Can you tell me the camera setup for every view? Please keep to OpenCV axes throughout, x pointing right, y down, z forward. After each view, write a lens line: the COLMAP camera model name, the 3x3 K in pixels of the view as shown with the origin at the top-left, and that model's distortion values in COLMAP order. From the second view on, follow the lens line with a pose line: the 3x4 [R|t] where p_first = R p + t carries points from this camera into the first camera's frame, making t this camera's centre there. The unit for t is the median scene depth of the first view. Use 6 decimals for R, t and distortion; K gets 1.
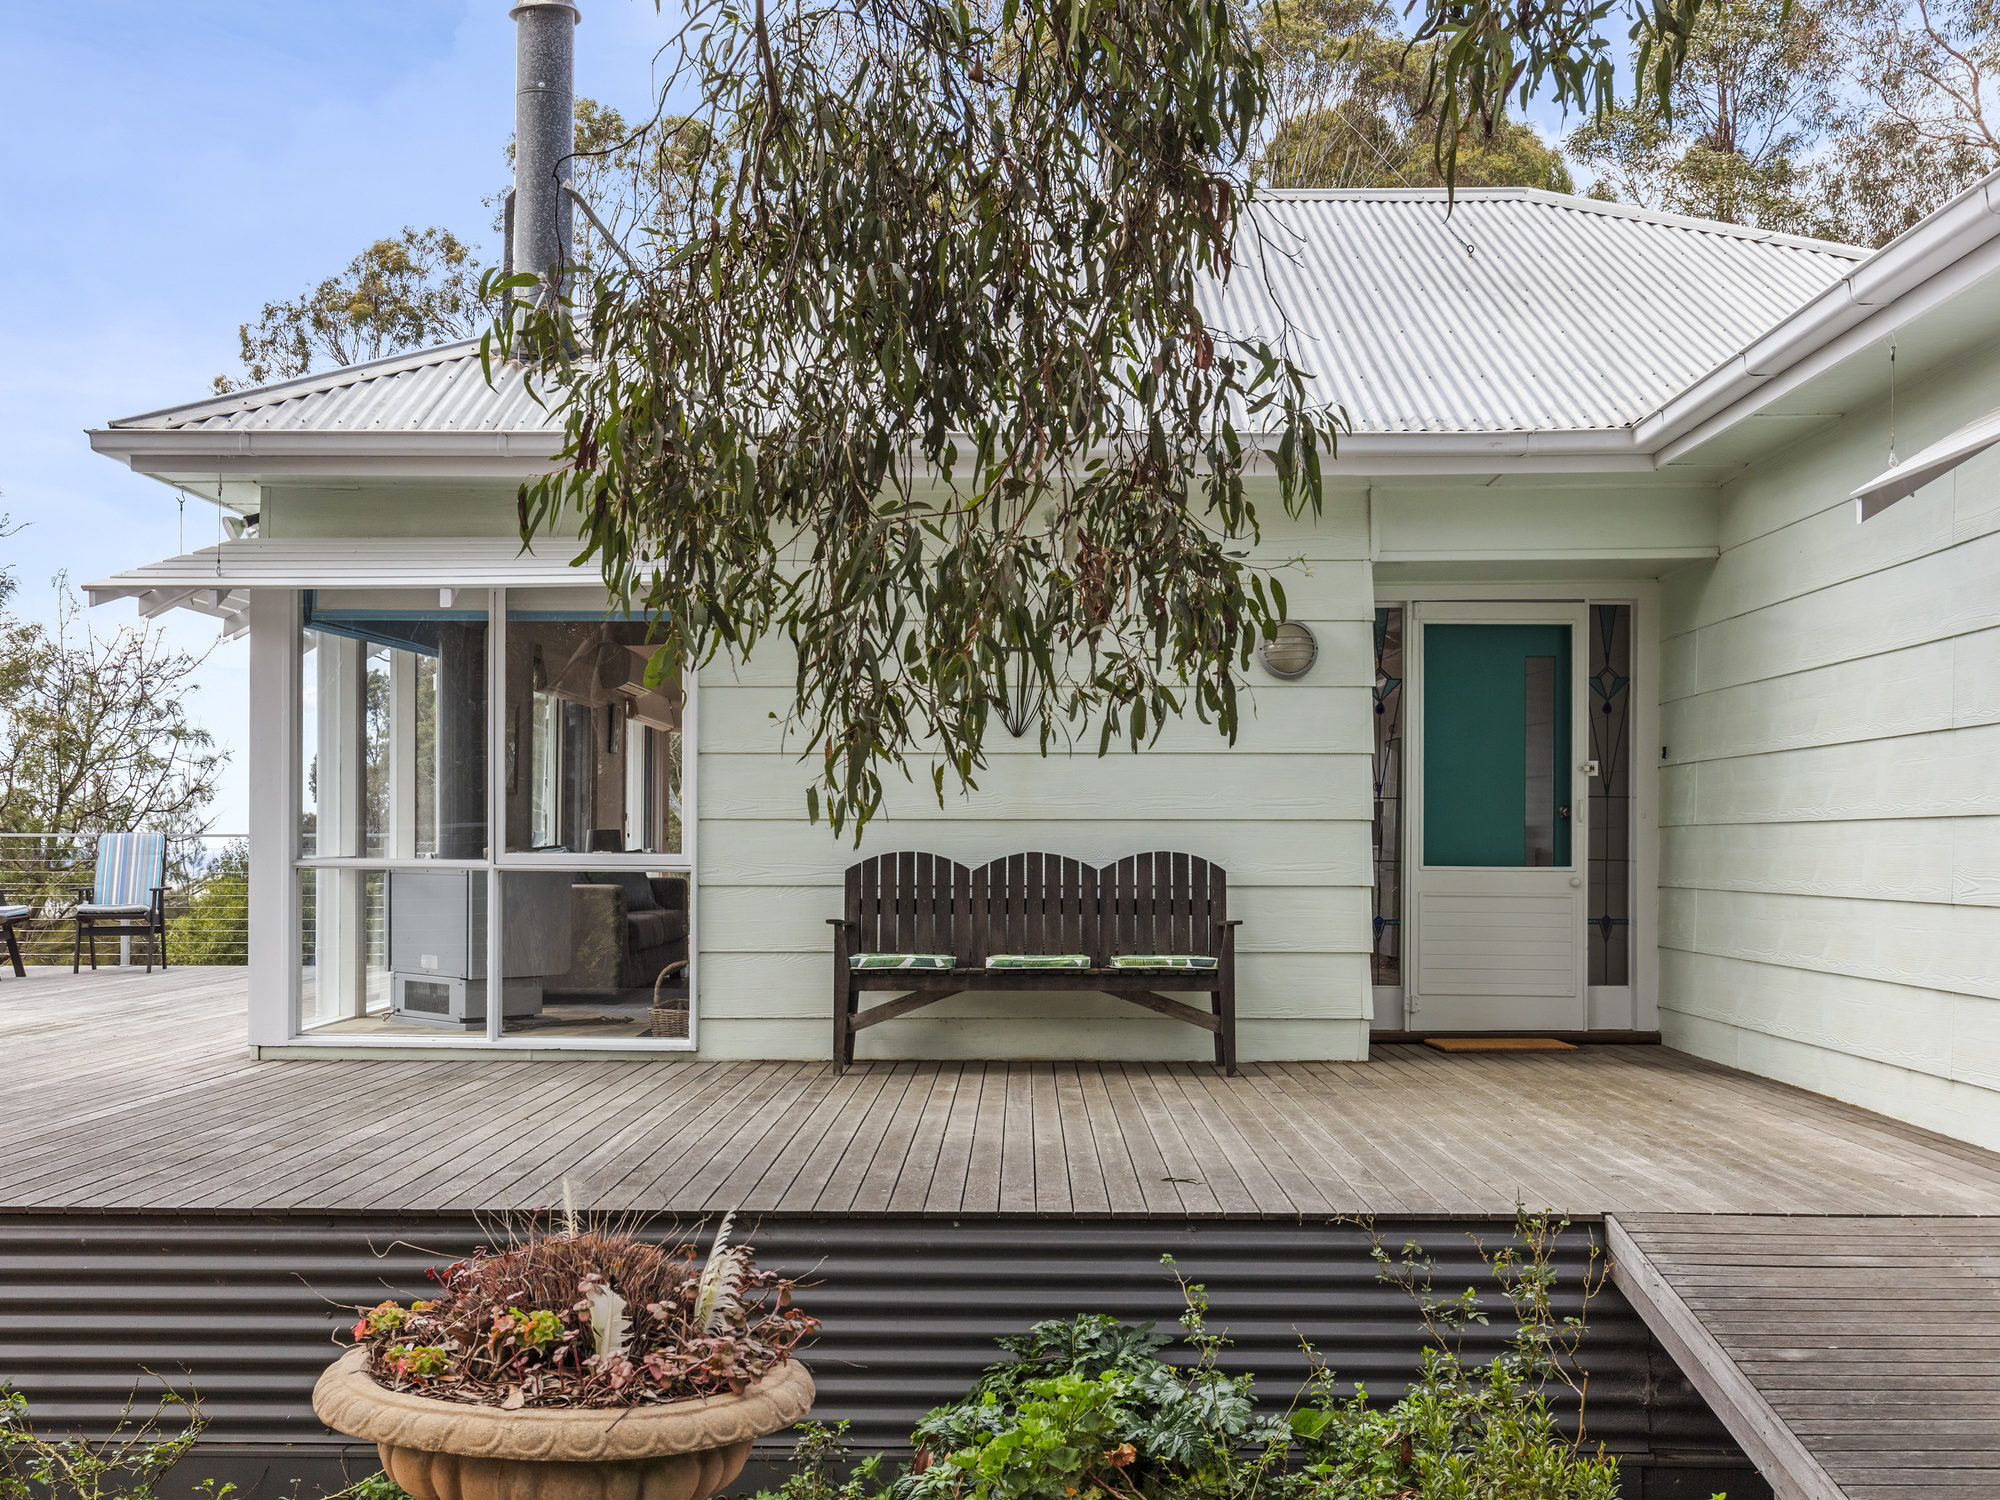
lens RADIAL K [[2000.1, 0, 1000.0], [0, 2000.1, 750.0], [0, 0, 1]] dist [-0.015709, 0.001053]
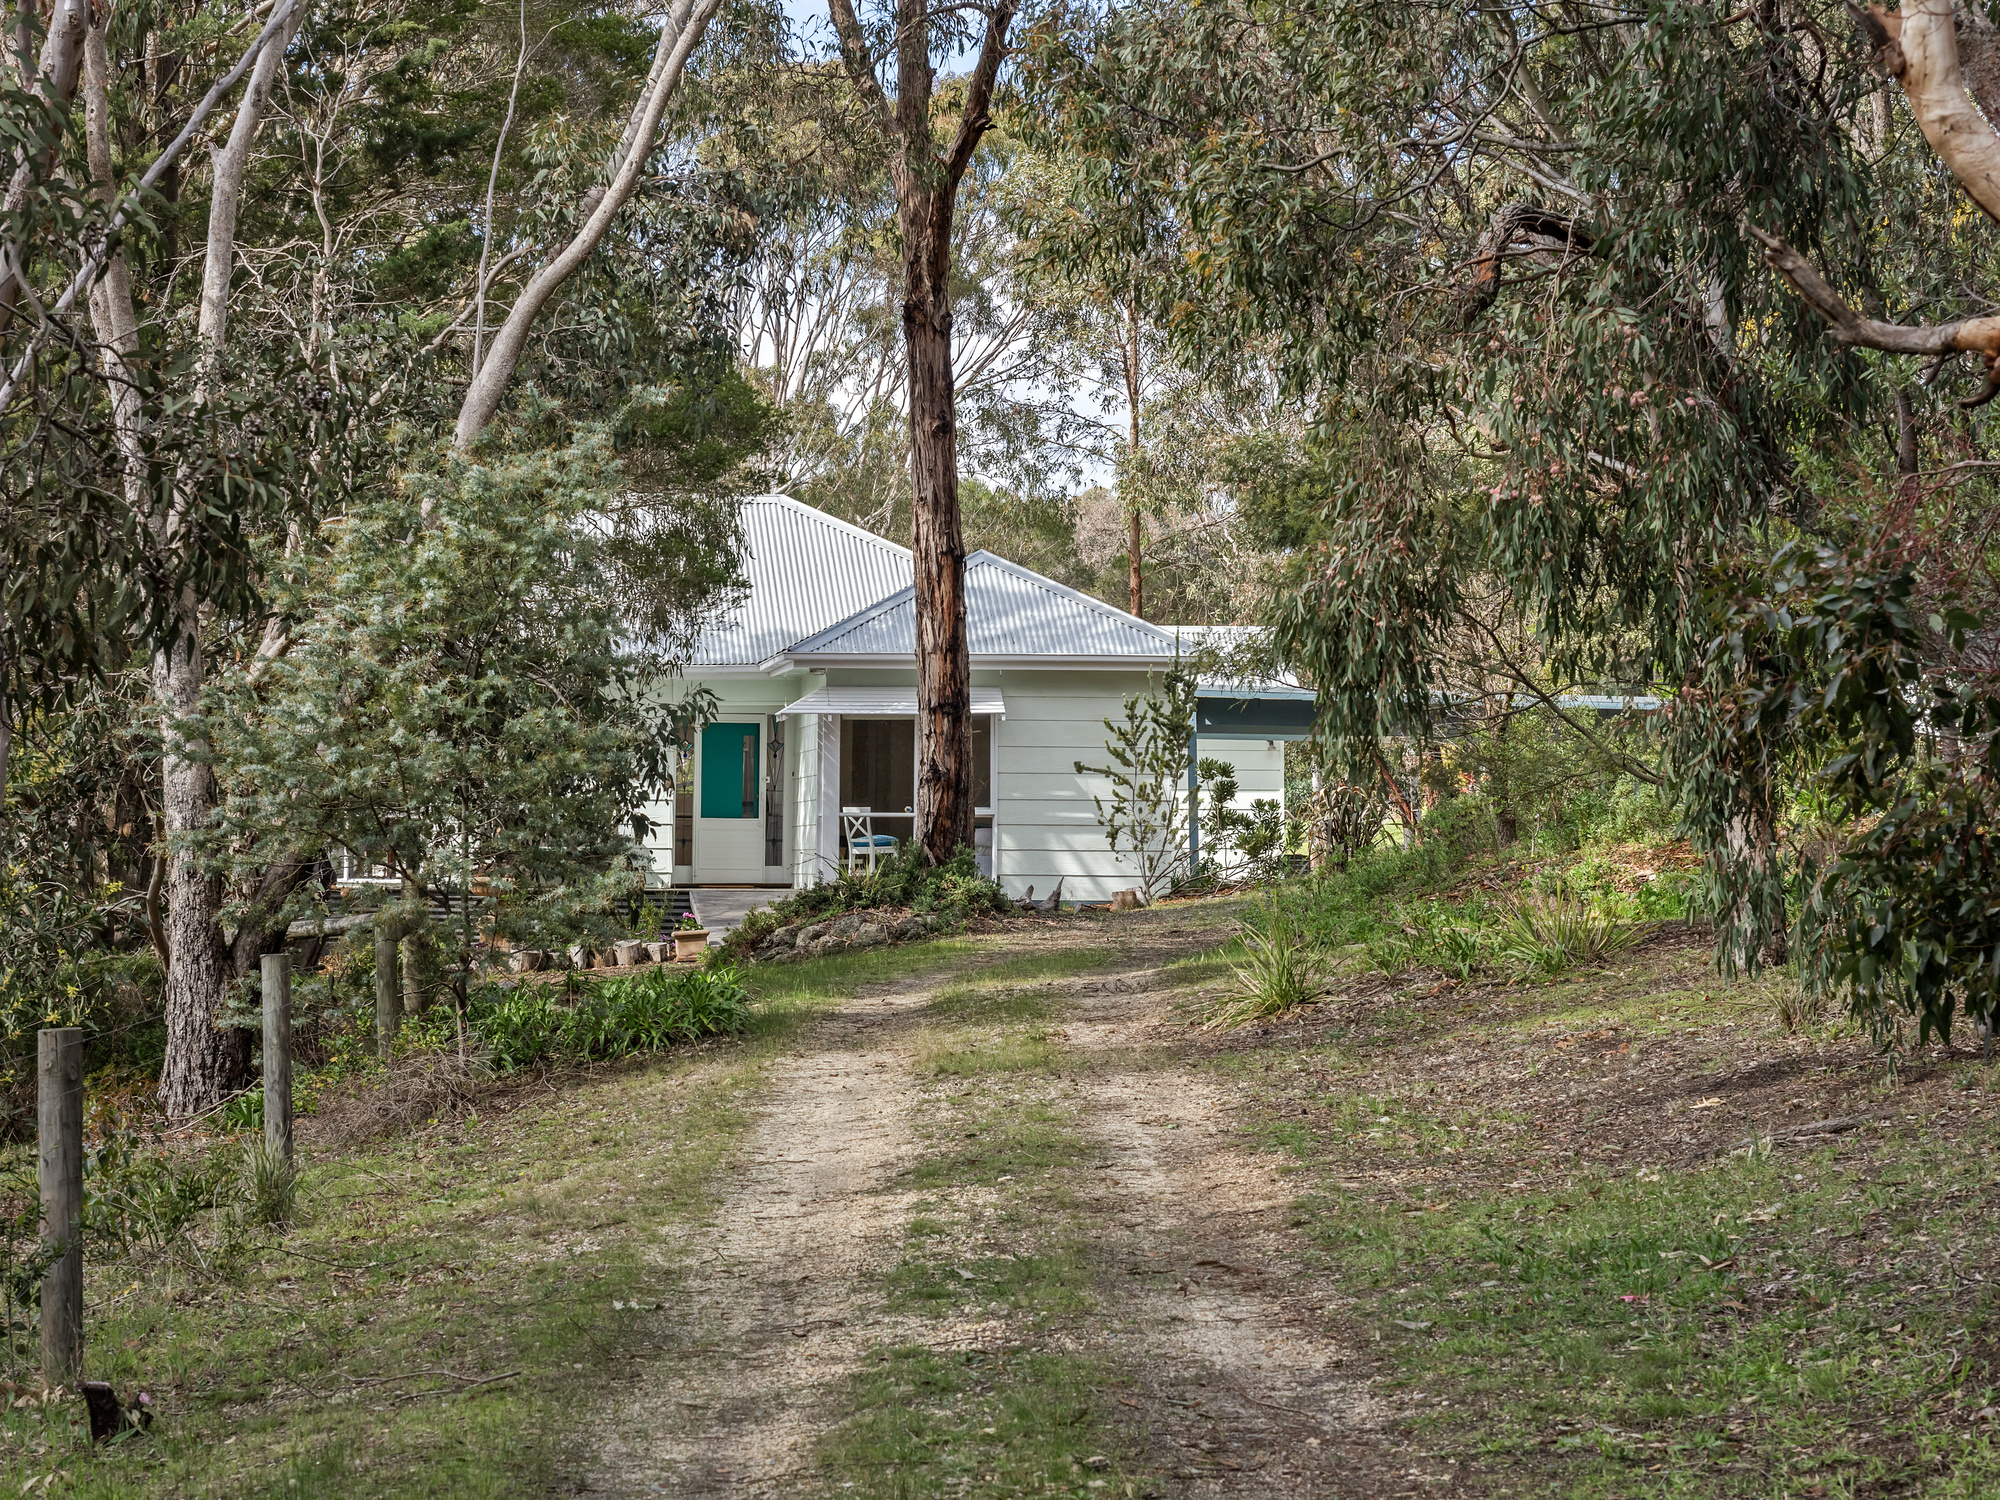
lens RADIAL K [[4803.6, 0, 1000.0], [0, 4803.6, 750.0], [0, 0, 1]] dist [0.001160, -0.002550]
pose [[0.987519, 0.008413, 0.157273, -0.402927], [-0.011913, 0.999702, 0.021324, -0.178114], [-0.157046, -0.022931, 0.987325, -5.533414]]
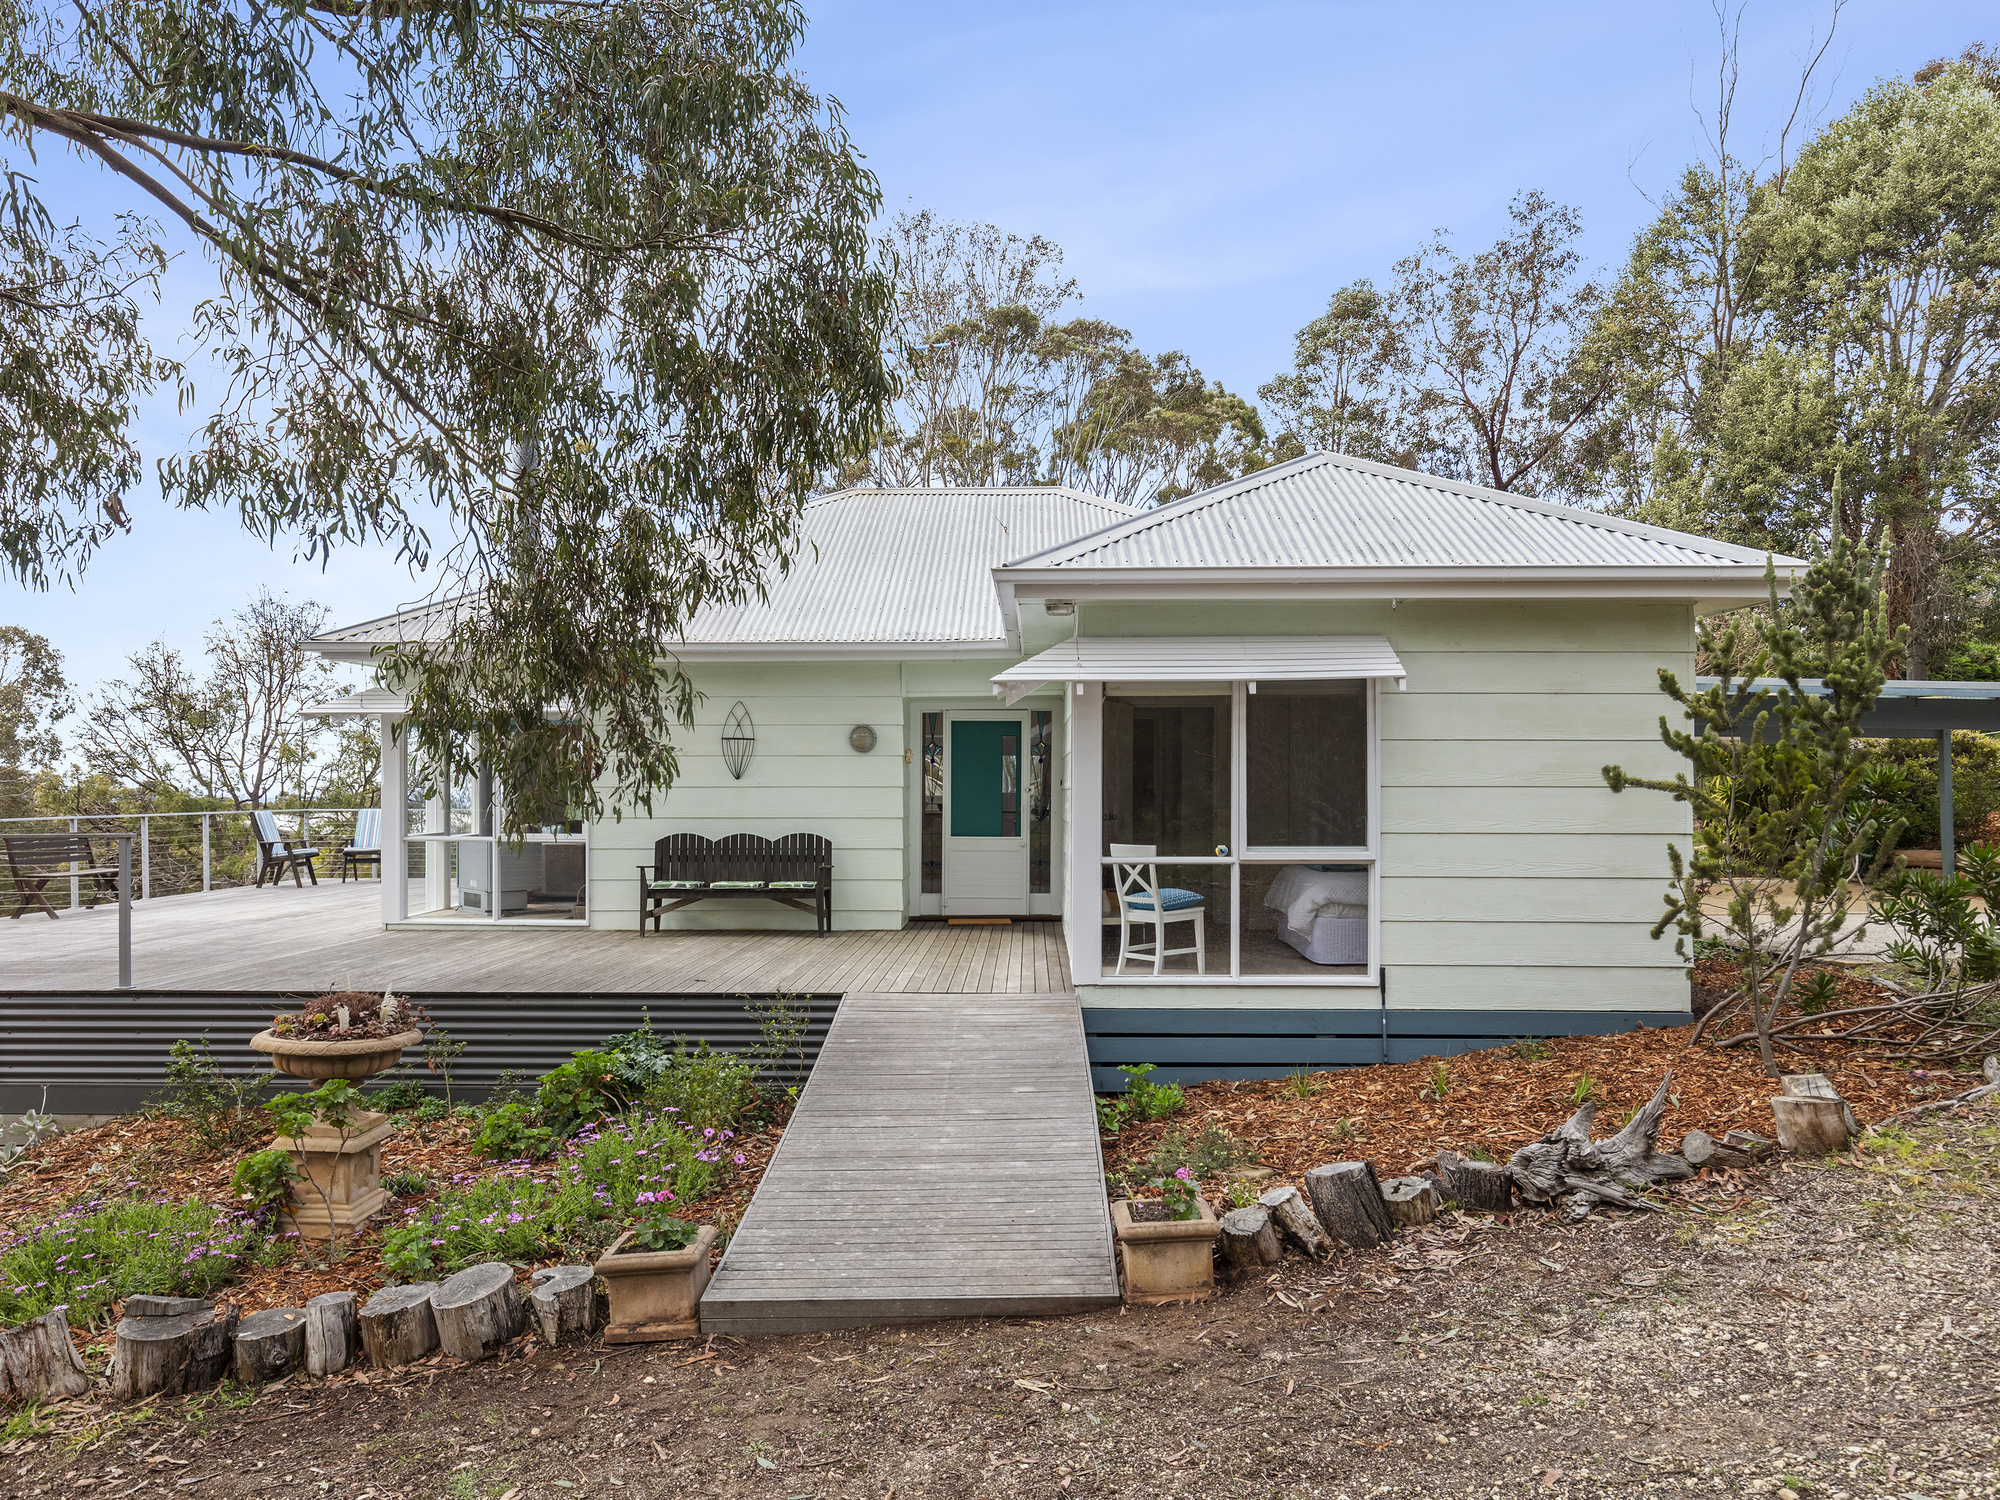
lens RADIAL K [[1231.2, 0, 1000.0], [0, 1231.2, 750.0], [0, 0, 1]] dist [-0.034214, 0.000109]
pose [[0.999954, -0.001842, 0.009372, 0.280539], [0.001707, 0.999896, 0.014354, -0.056873], [-0.009398, -0.014338, 0.999853, -0.322531]]
